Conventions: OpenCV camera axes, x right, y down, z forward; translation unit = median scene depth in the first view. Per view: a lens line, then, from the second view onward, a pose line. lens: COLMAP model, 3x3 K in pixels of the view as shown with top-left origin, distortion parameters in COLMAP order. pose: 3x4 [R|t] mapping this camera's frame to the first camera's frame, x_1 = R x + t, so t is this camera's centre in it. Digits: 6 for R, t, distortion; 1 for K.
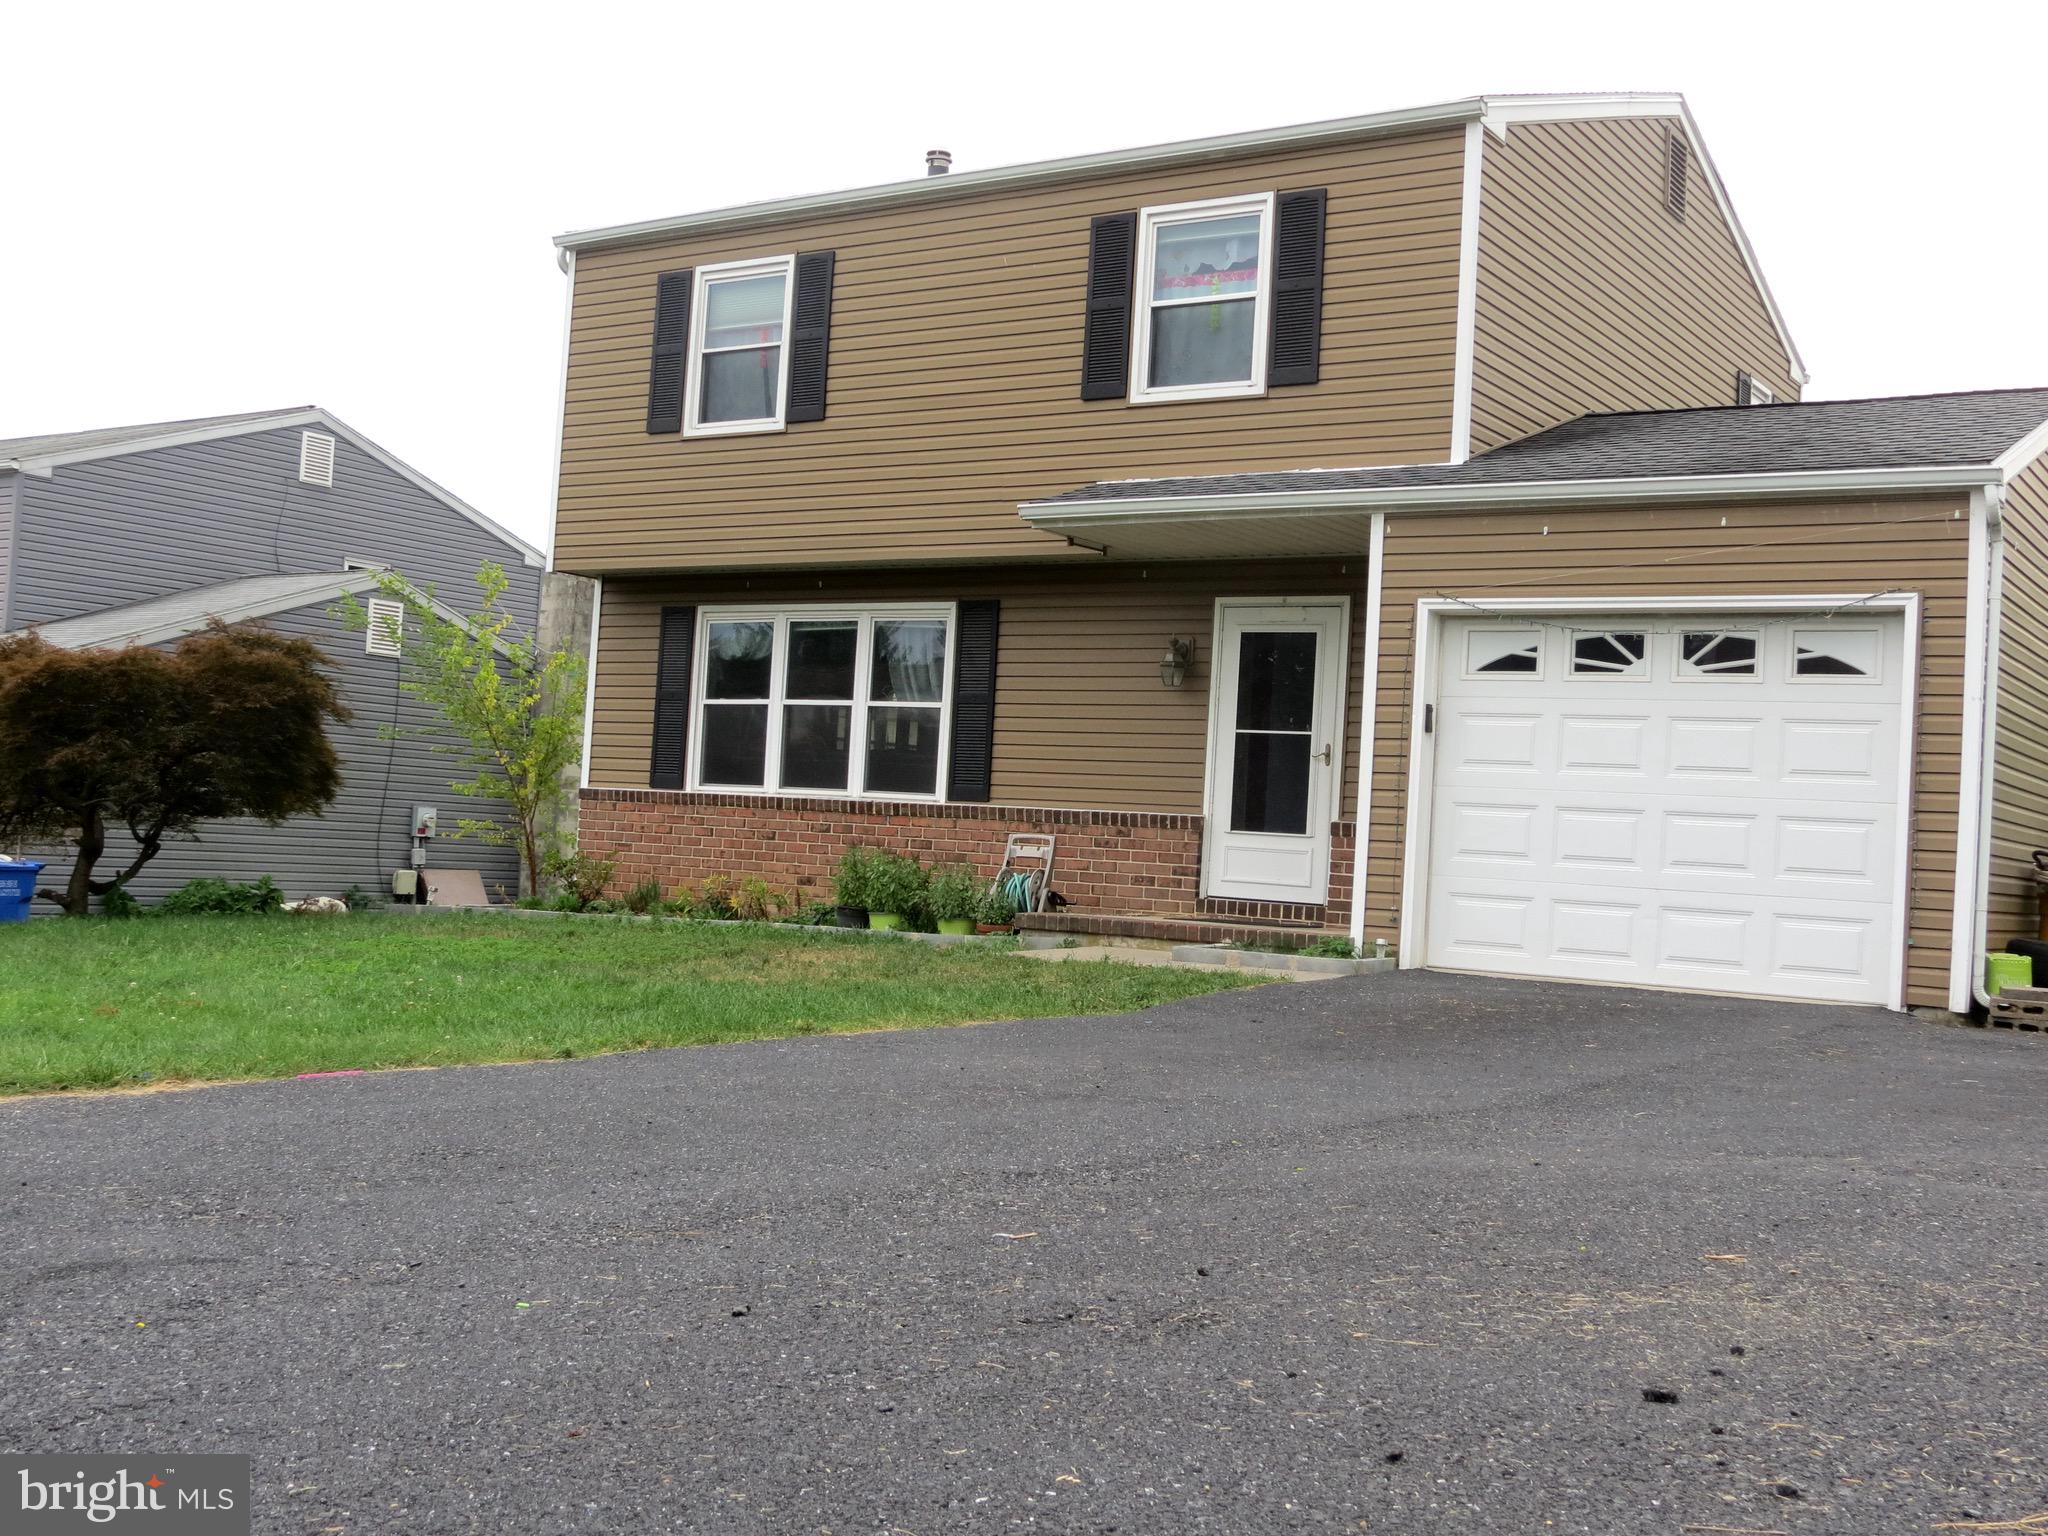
lens RADIAL K [[2203.1, 0, 1030.8], [0, 2203.1, 760.4], [0, 0, 1]] dist [0.005361, 0.000000]
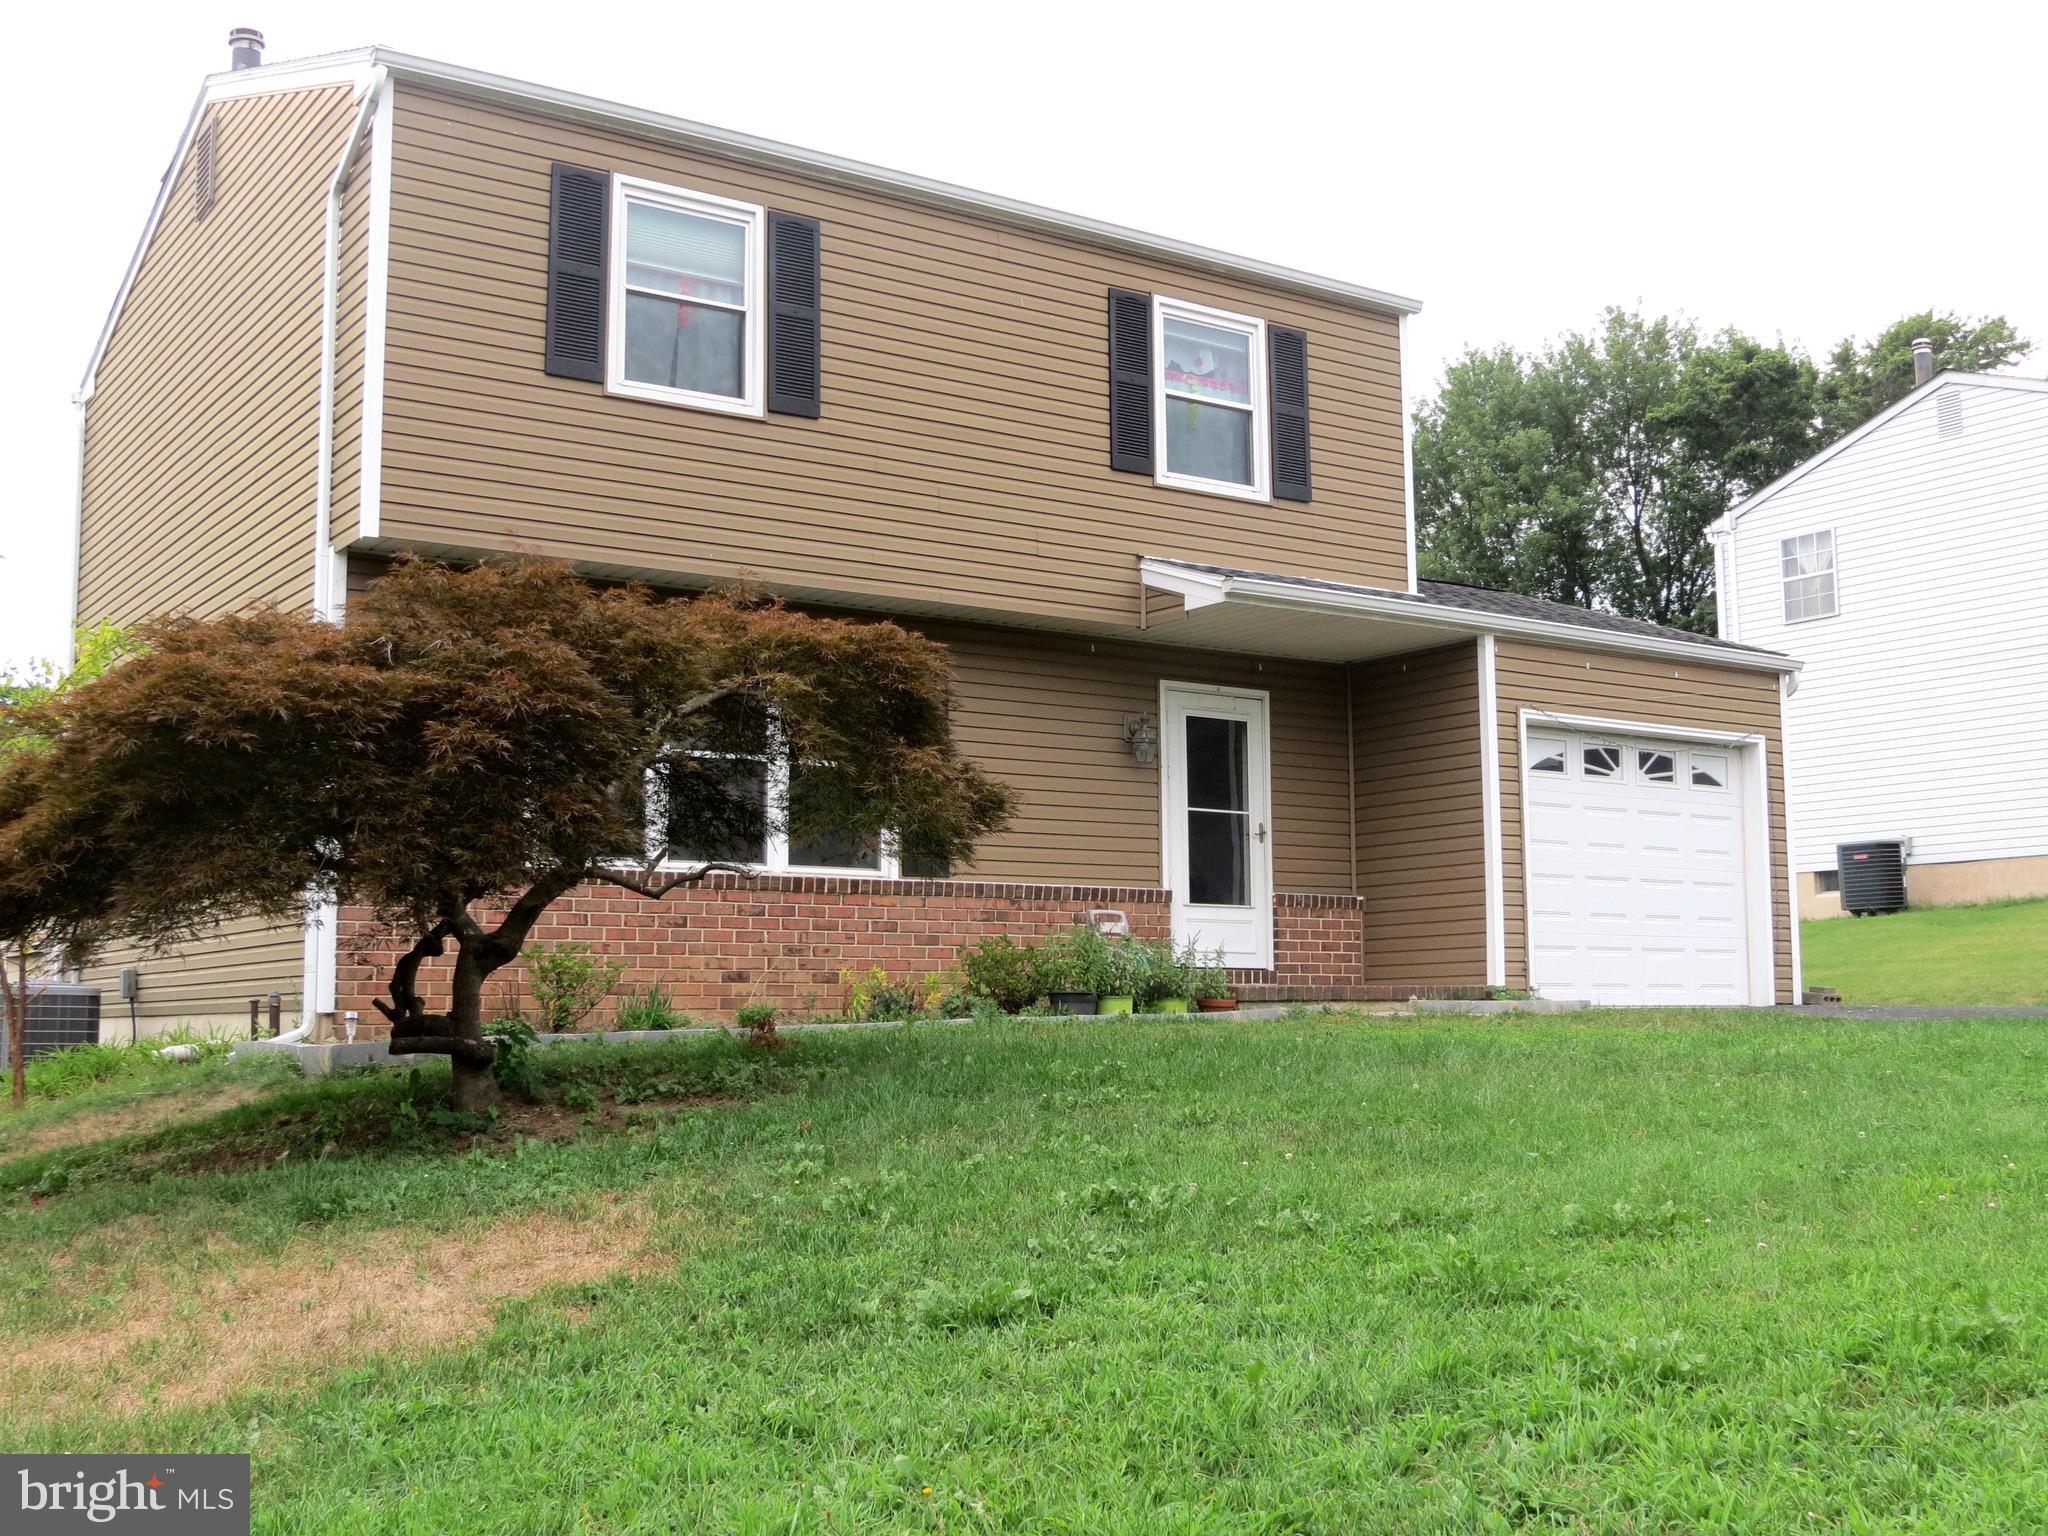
lens RADIAL K [[2203.1, 0, 1032.1], [0, 2203.1, 773.5], [0, 0, 1]] dist [0.005361, 0.000000]
pose [[0.376037, 0.043387, 0.925588, -0.906991], [-0.008820, 0.999026, -0.043246, 0.016025], [-0.926563, 0.008098, 0.376053, 0.669673]]
